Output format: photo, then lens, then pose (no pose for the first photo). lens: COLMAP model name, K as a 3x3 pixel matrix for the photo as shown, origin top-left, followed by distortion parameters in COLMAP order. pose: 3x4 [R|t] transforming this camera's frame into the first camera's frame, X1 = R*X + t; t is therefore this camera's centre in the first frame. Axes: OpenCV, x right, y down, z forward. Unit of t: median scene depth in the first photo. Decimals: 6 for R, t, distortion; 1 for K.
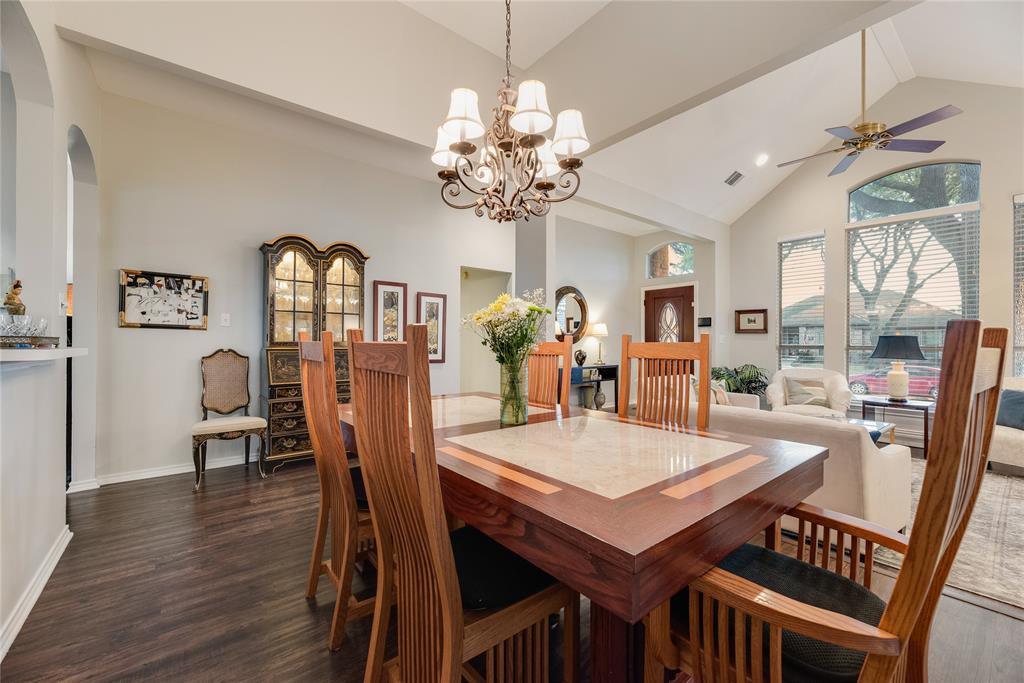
lens RADIAL K [[418.1, 0, 506.6], [0, 418.1, 345.0], [0, 0, 1]] dist [0.001787, -0.000020]
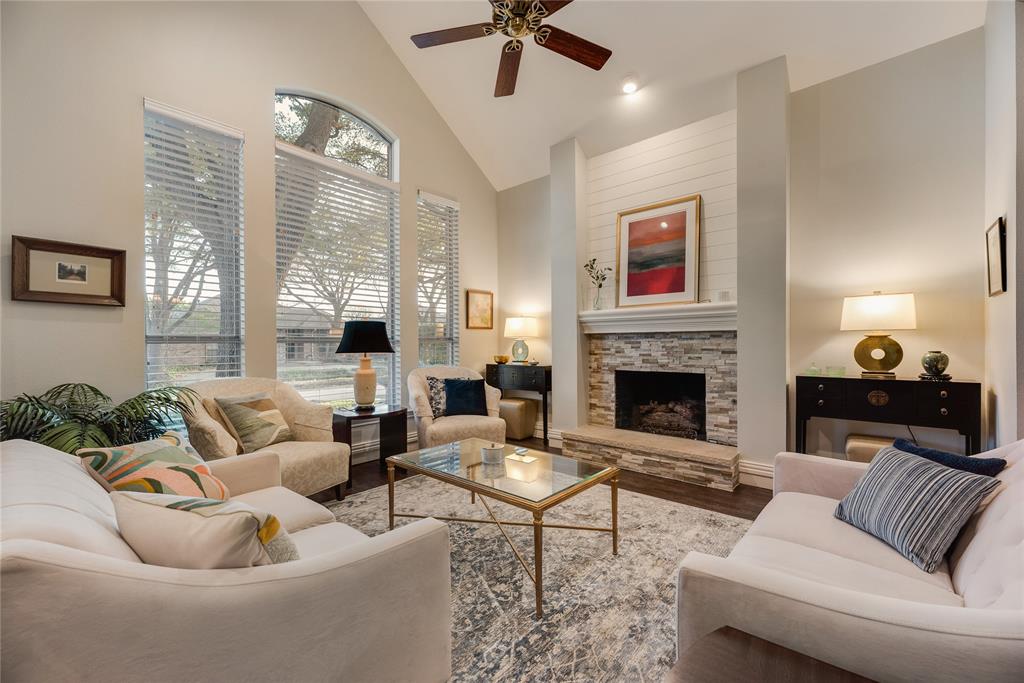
lens RADIAL K [[418.1, 0, 514.4], [0, 418.1, 344.4], [0, 0, 1]] dist [0.001787, -0.000020]
pose [[-0.152726, 0.000867, 0.988268, 0.160362], [0.001950, 0.999998, -0.000576, 0.017543], [-0.988267, 0.001839, -0.152728, 0.863462]]
